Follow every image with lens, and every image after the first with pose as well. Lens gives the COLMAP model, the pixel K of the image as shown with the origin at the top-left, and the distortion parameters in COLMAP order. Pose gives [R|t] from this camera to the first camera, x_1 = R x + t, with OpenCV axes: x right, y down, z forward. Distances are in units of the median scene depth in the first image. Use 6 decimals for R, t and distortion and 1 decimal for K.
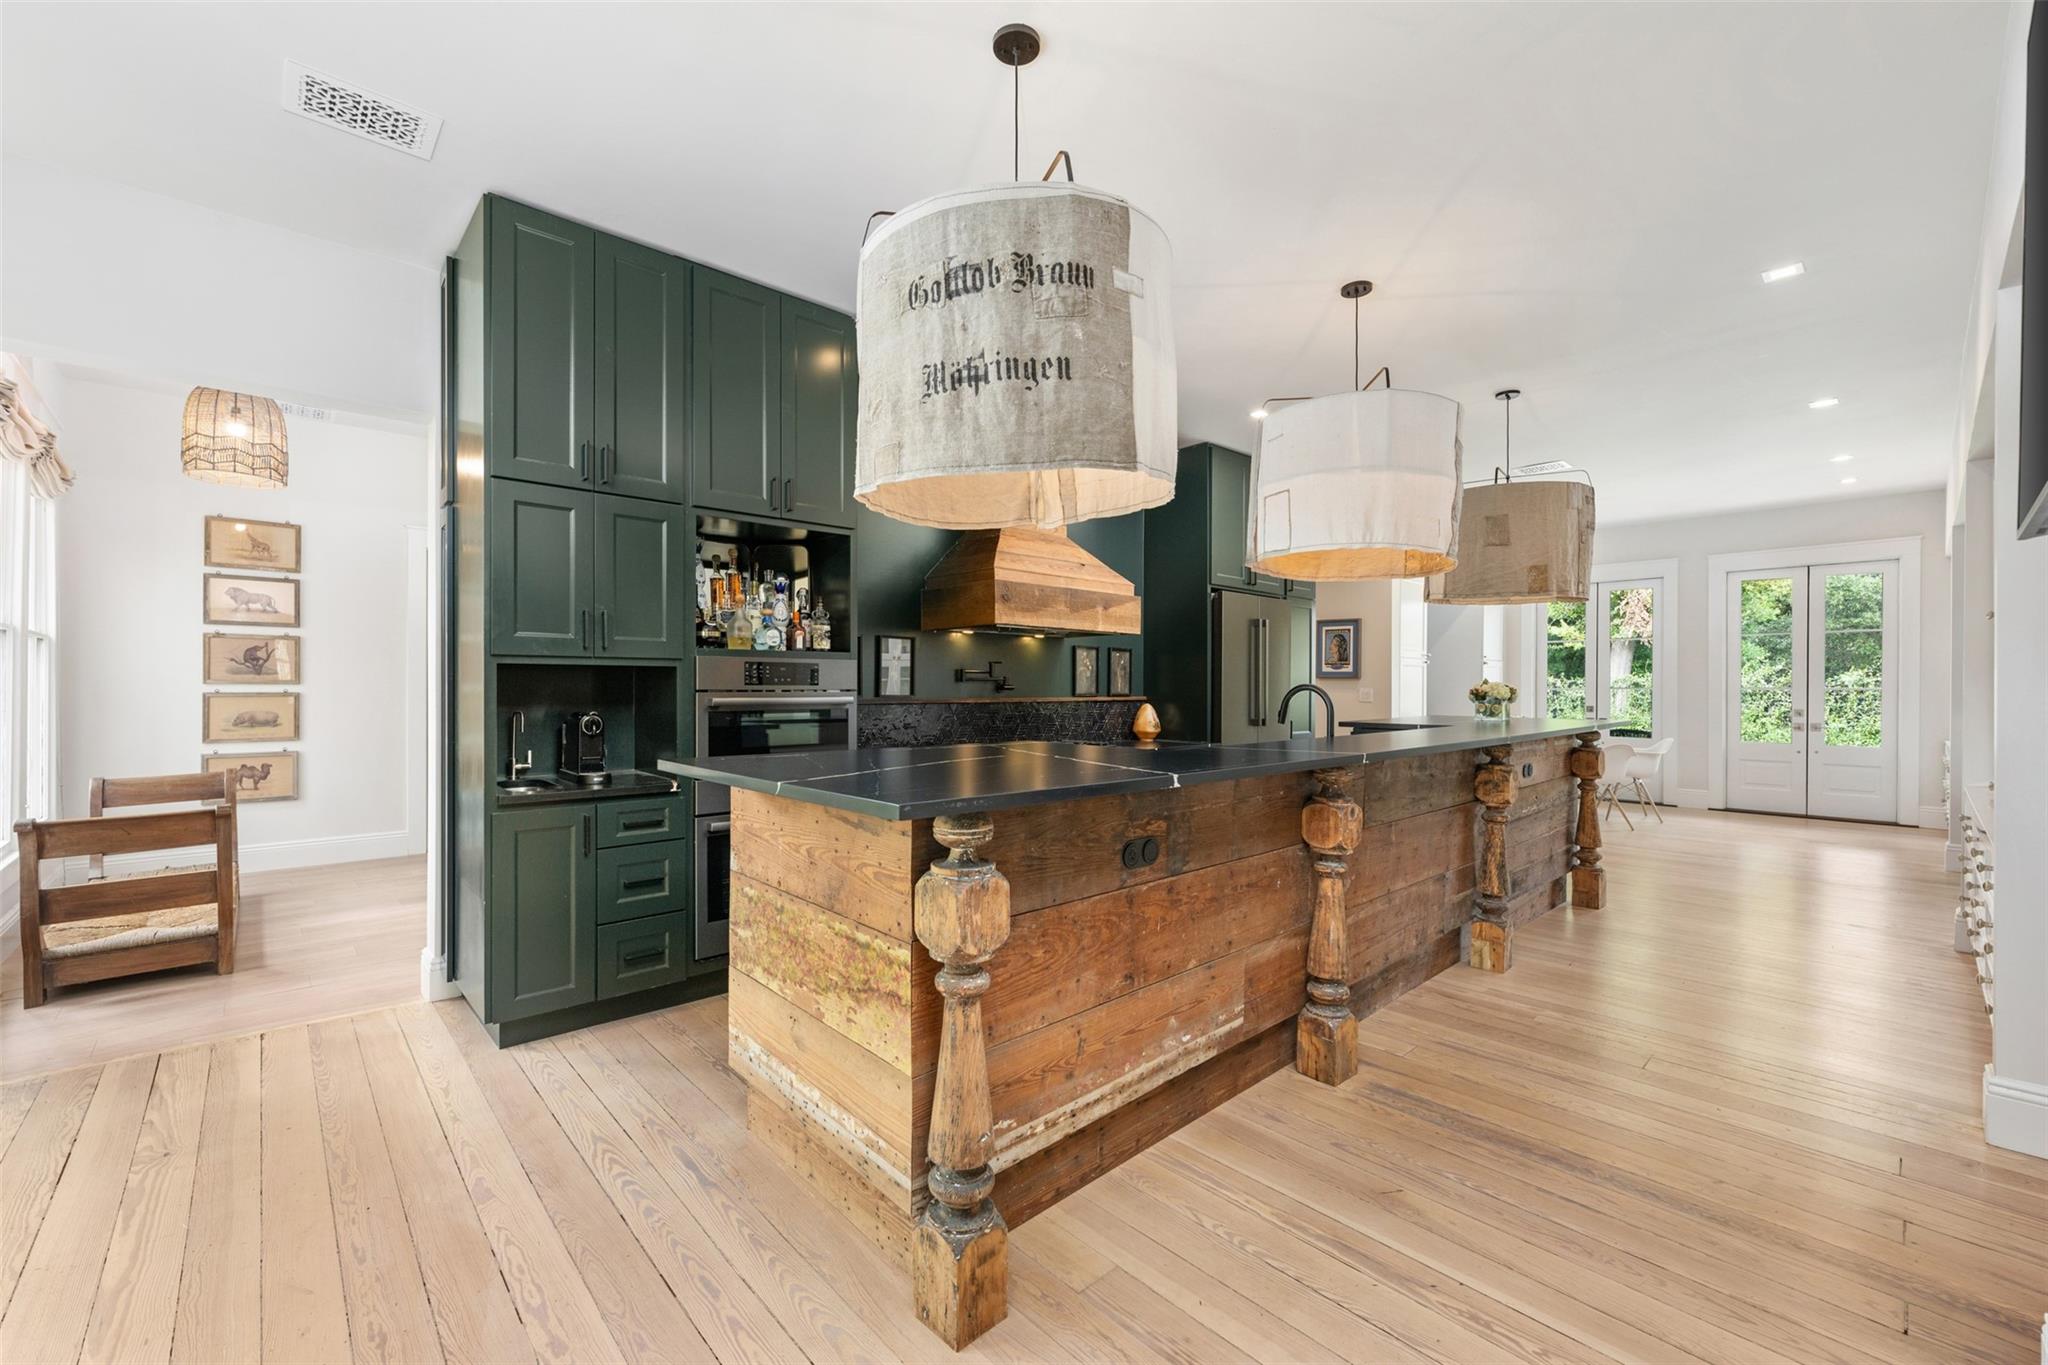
lens RADIAL K [[810.0, 0, 1015.7], [0, 810.0, 686.5], [0, 0, 1]] dist [-0.001100, -0.000520]
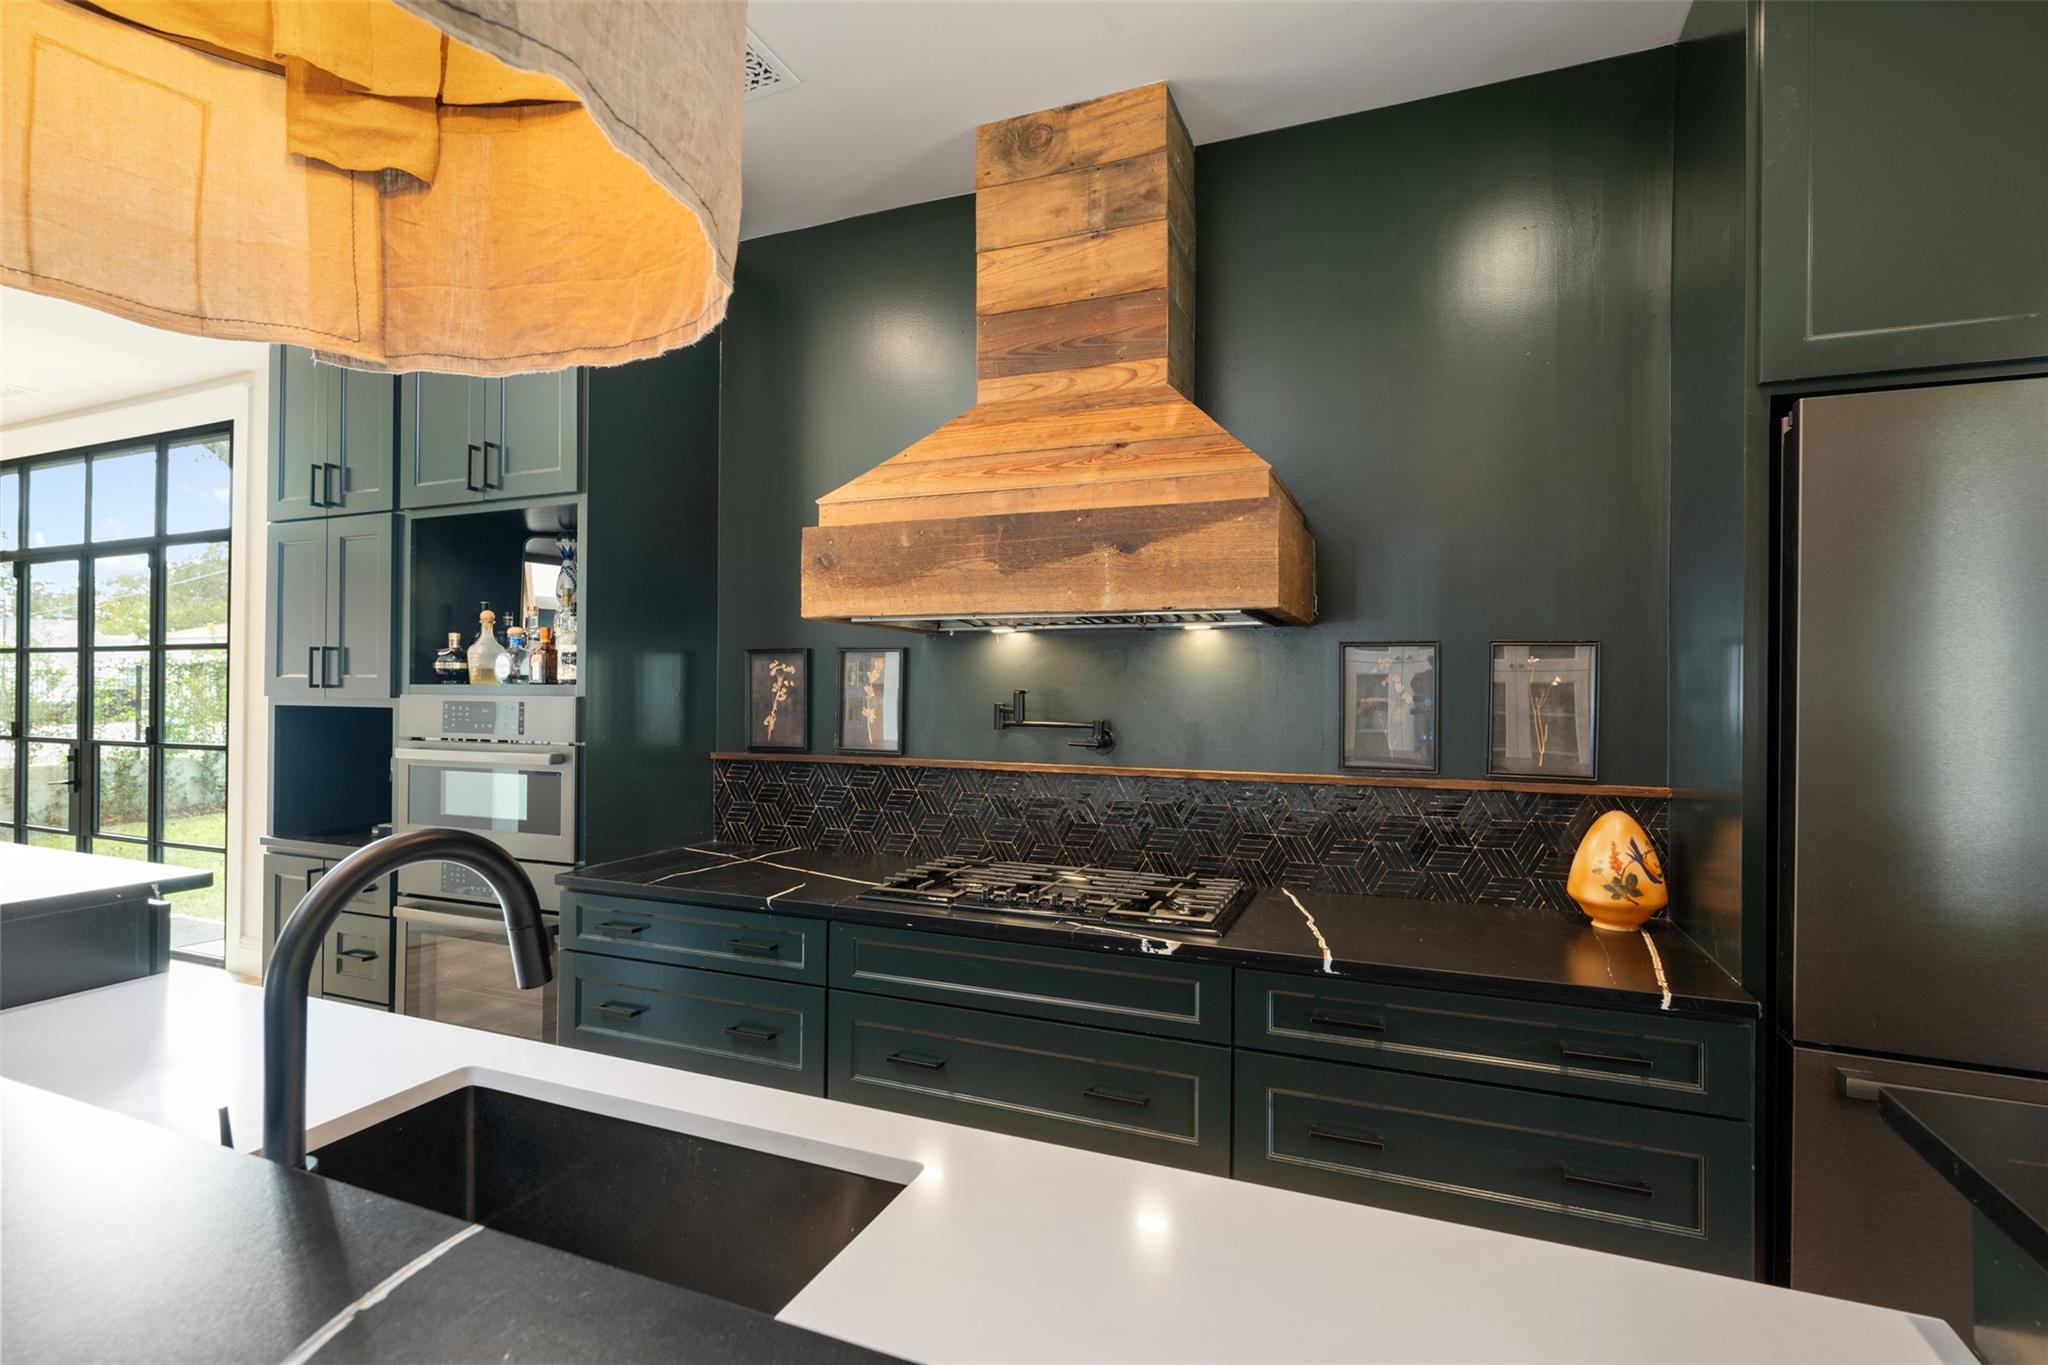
lens RADIAL K [[954.8, 0, 1022.9], [0, 954.8, 683.4], [0, 0, 1]] dist [0.001313, 0.000265]
pose [[0.430656, -0.004187, -0.902507, 0.631807], [-0.005298, 0.999960, -0.007167, -0.039266], [0.902501, 0.007868, 0.430617, 0.992459]]
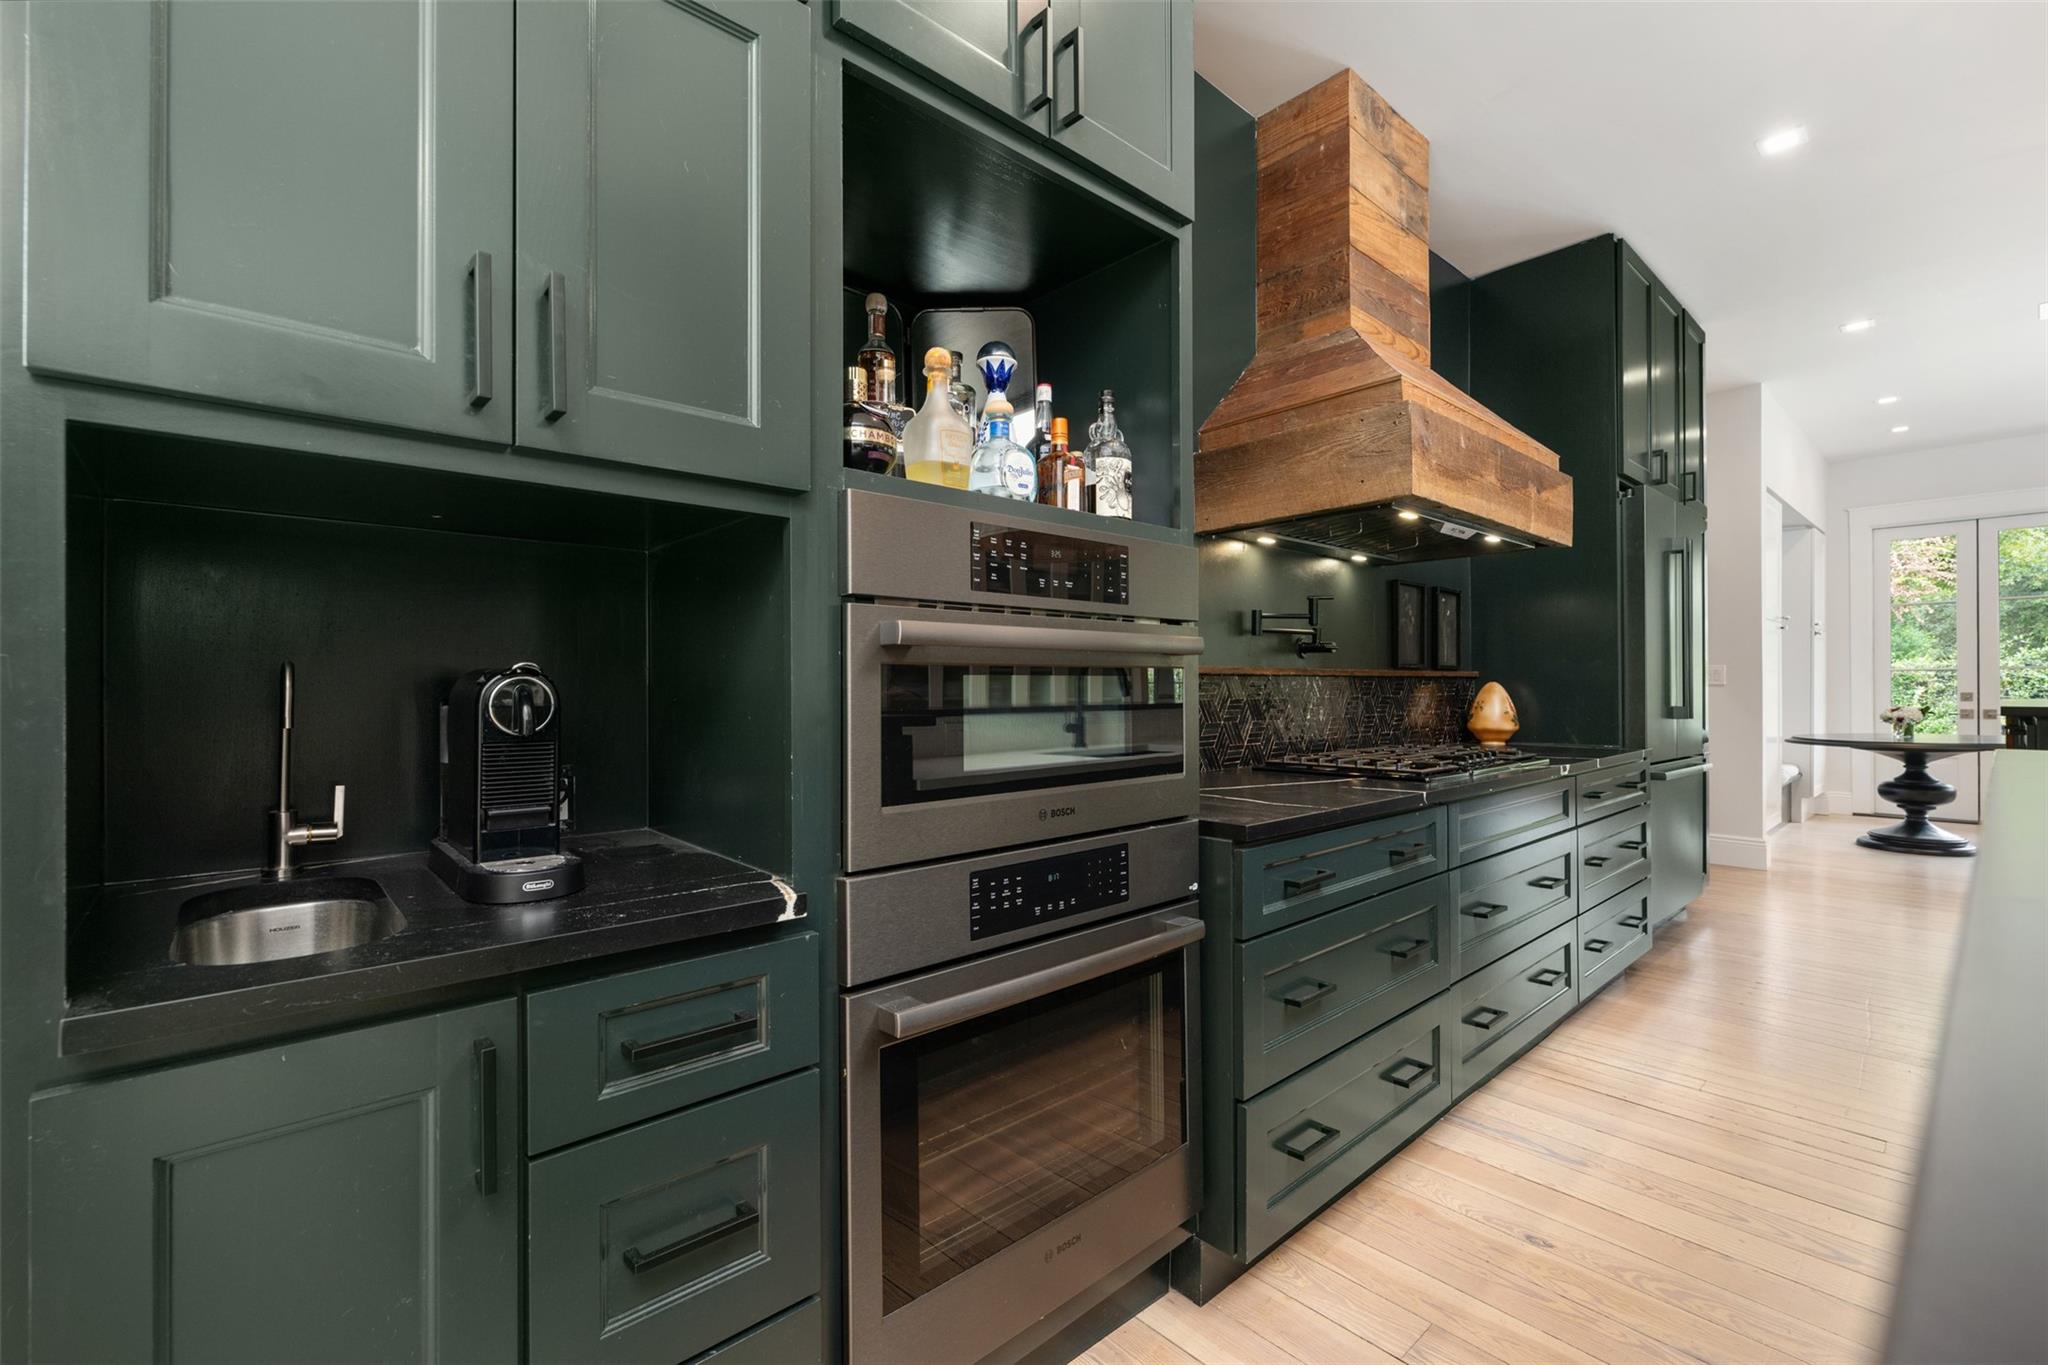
lens RADIAL K [[872.4, 0, 1038.7], [0, 872.4, 687.3], [0, 0, 1]] dist [-0.001254, -0.000227]
pose [[0.999896, -0.008930, 0.011362, -0.282011], [0.008949, 0.999959, -0.001577, 0.036992], [-0.011348, 0.001678, 0.999934, 0.571093]]
